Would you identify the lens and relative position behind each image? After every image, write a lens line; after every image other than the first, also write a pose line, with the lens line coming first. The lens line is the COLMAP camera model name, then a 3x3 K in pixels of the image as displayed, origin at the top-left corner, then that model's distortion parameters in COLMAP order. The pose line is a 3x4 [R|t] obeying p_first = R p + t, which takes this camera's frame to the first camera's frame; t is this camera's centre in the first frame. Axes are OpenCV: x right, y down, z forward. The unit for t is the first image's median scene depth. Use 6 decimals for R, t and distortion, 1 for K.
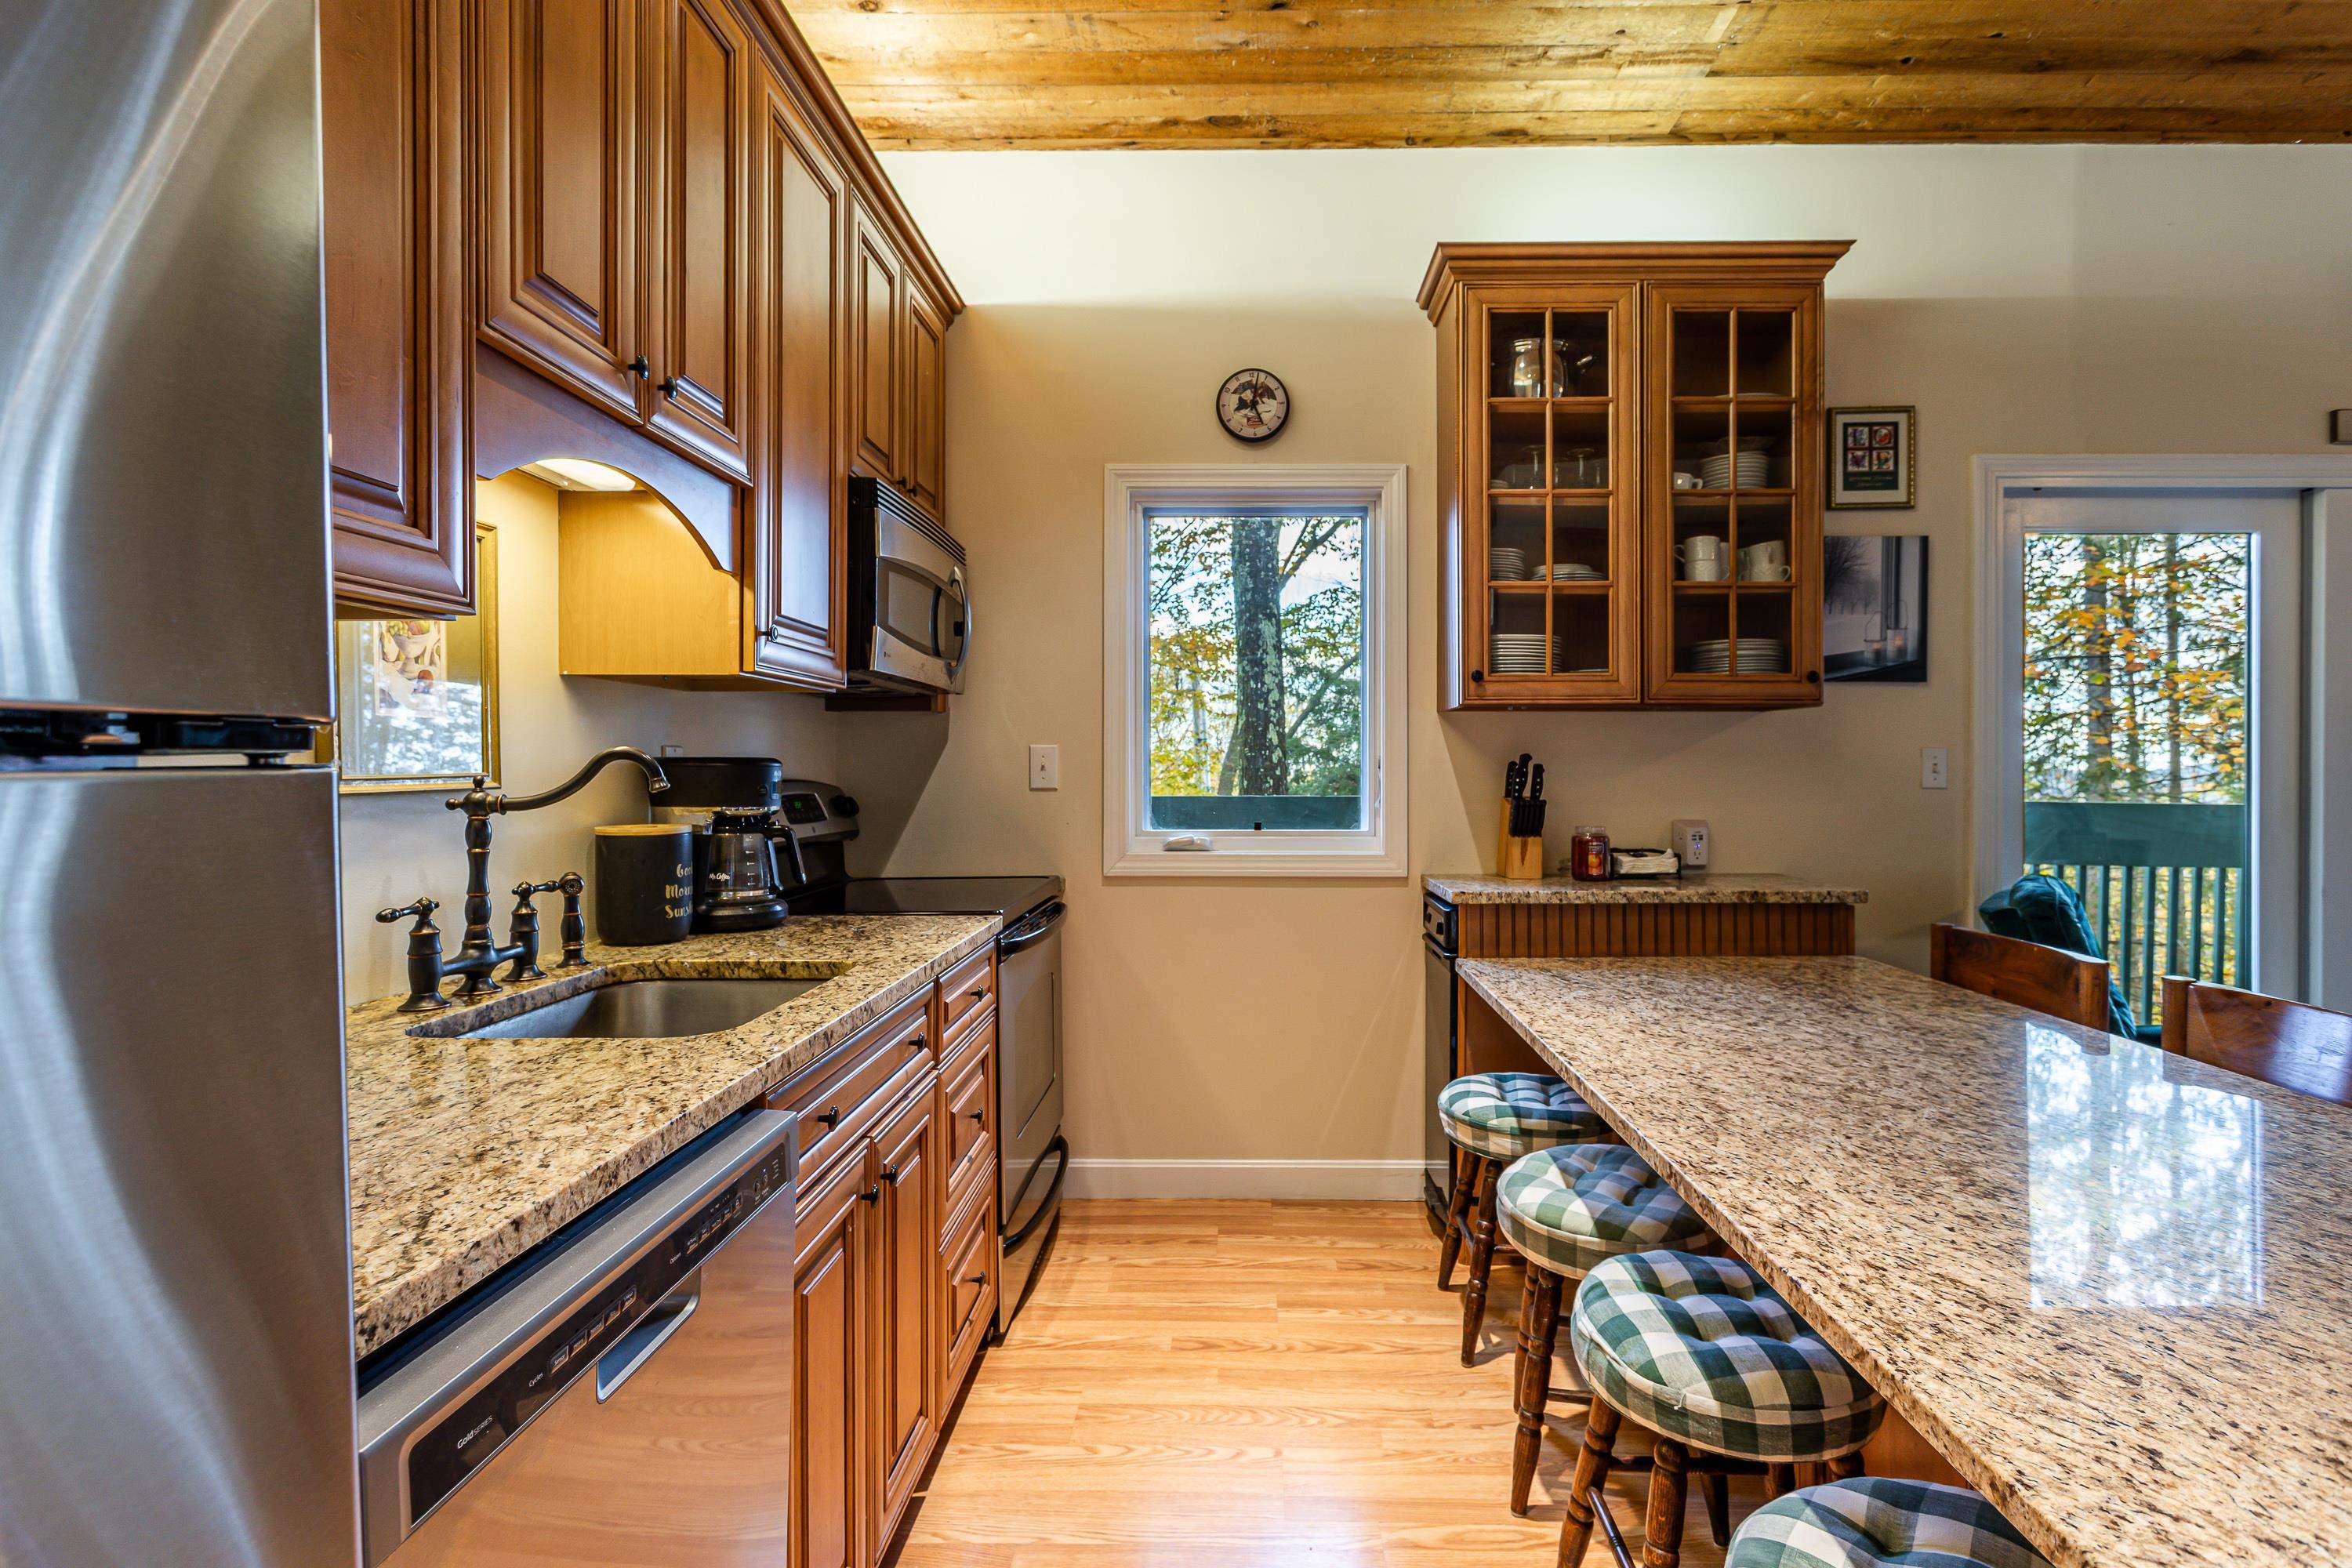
lens RADIAL K [[1148.1, 0, 1223.7], [0, 1148.1, 771.8], [0, 0, 1]] dist [0.002071, -0.000215]
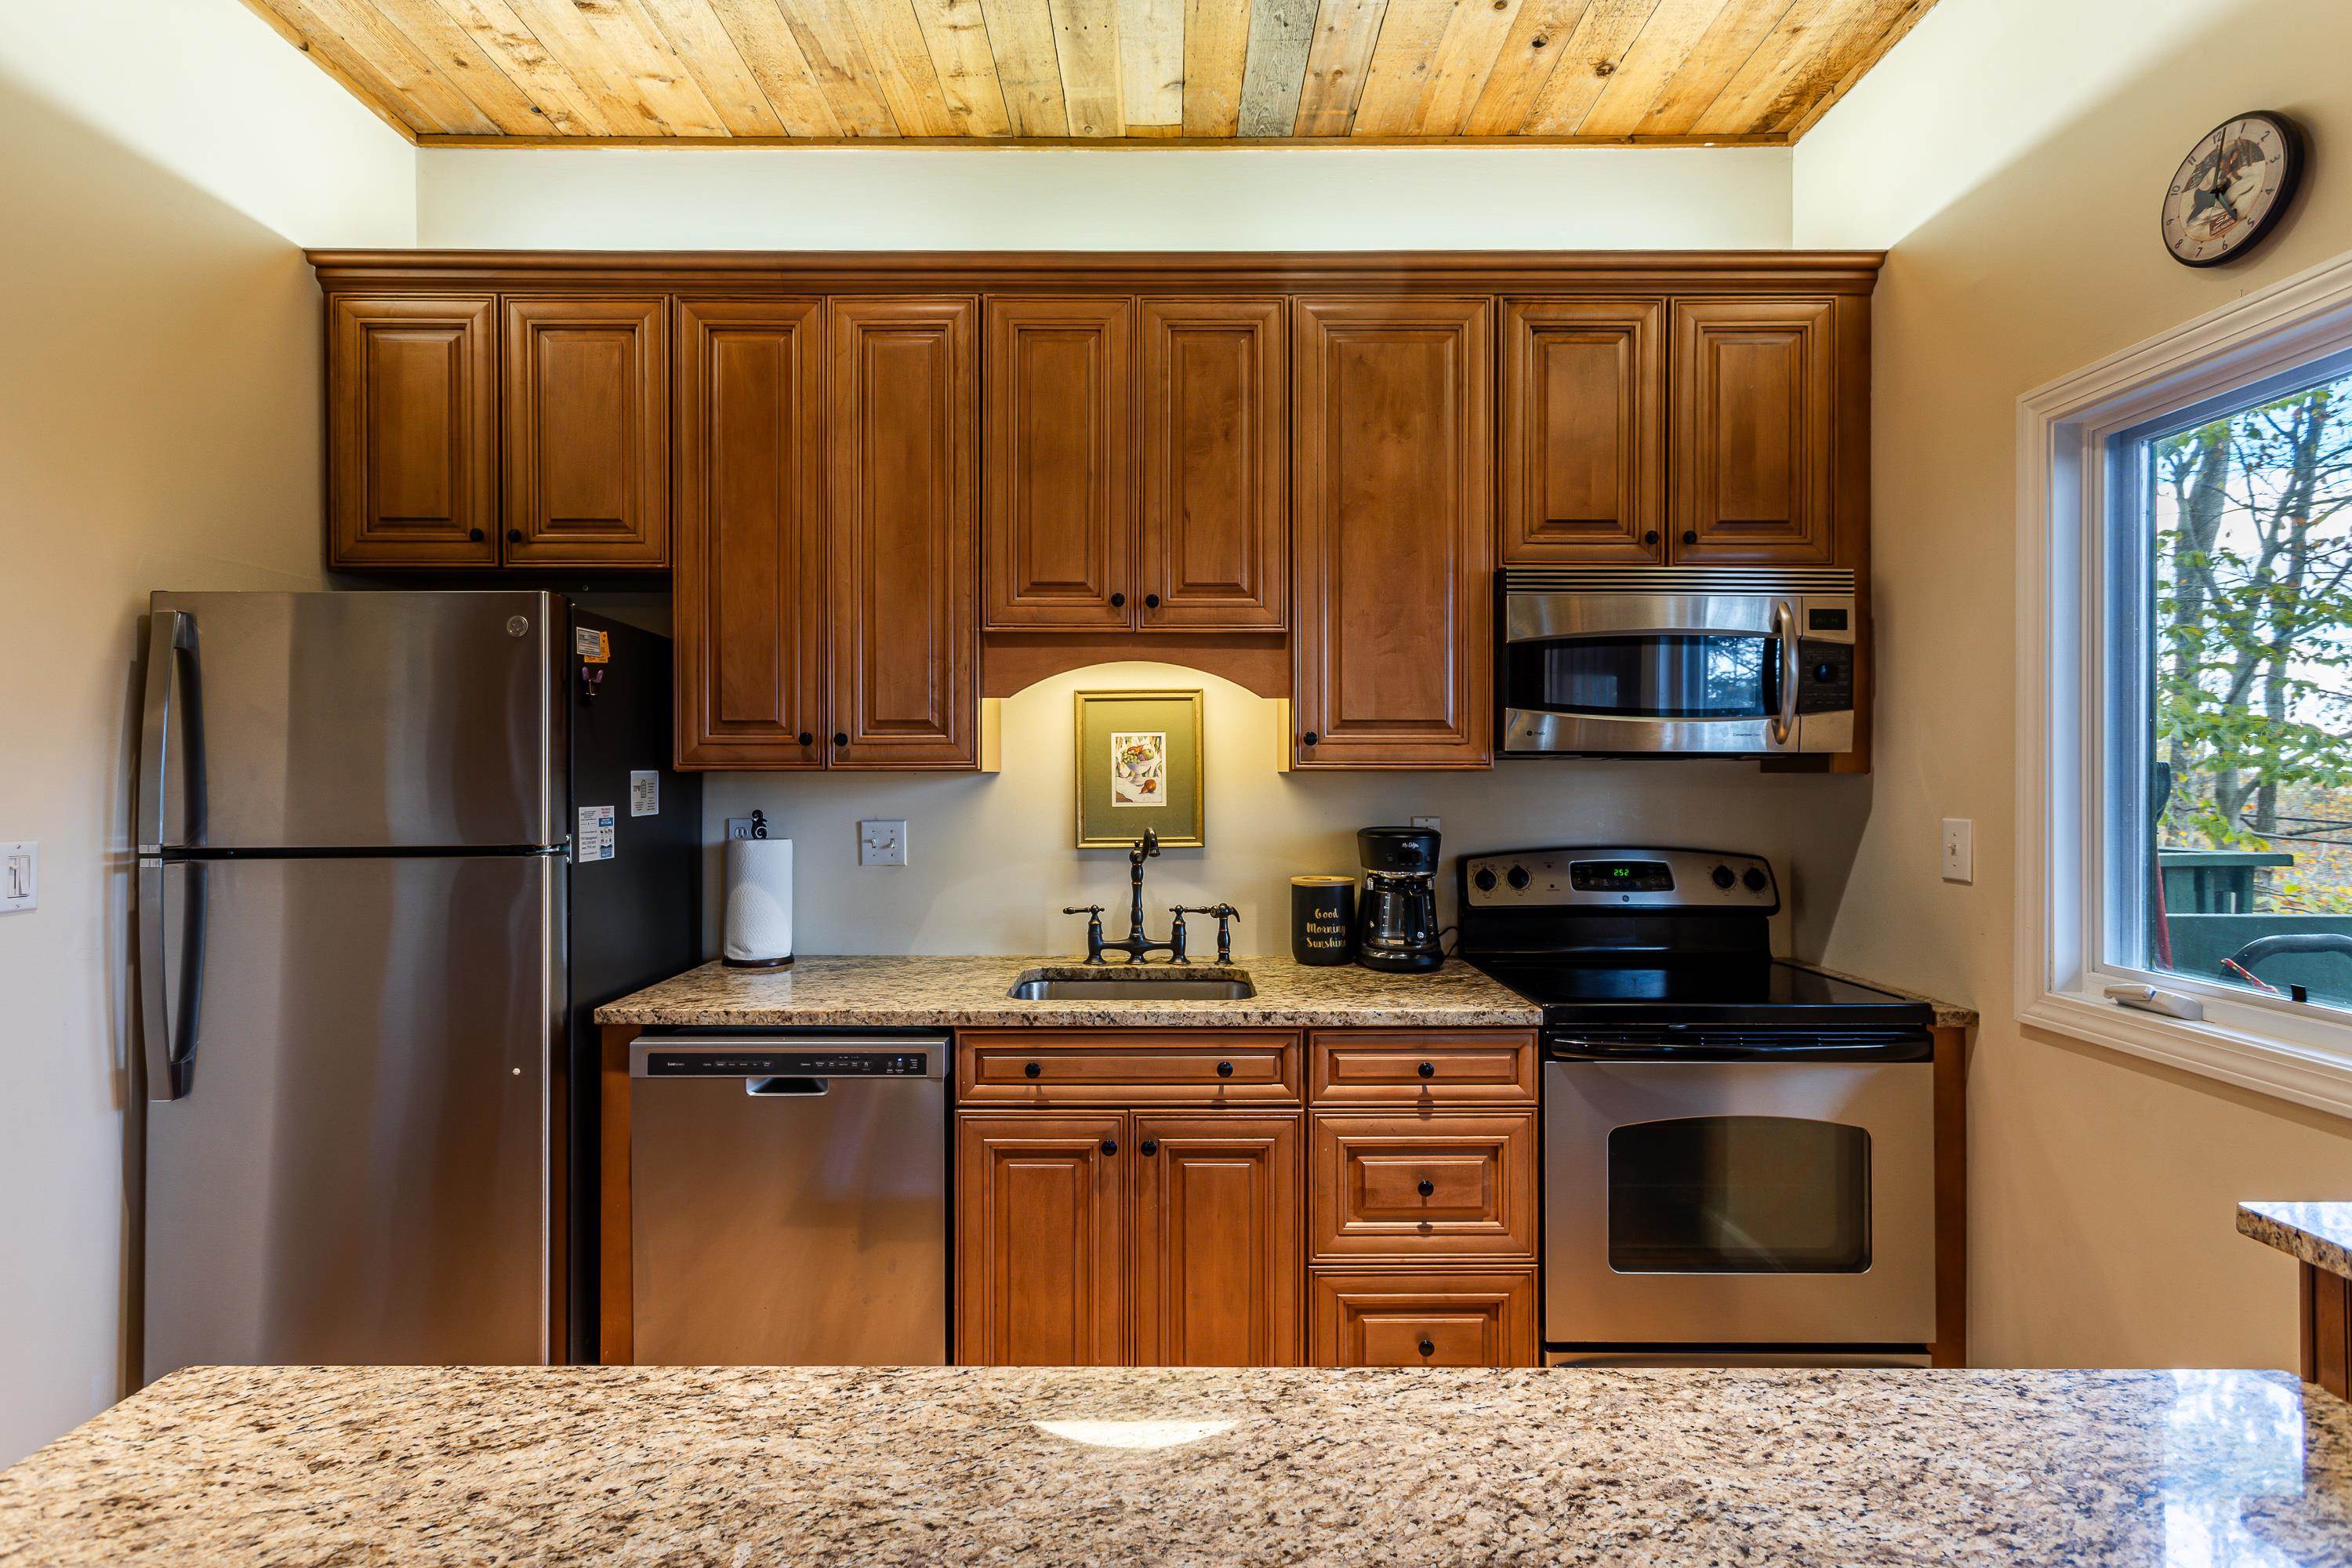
lens RADIAL K [[1122.2, 0, 1176.0], [0, 1122.2, 784.0], [0, 0, 1]] dist [-0.003015, 0.000466]
pose [[0.015273, 0.007938, -0.999852, 1.081383], [-0.005583, 0.999954, 0.007853, -0.098090], [0.999868, 0.005462, 0.015317, 1.036033]]
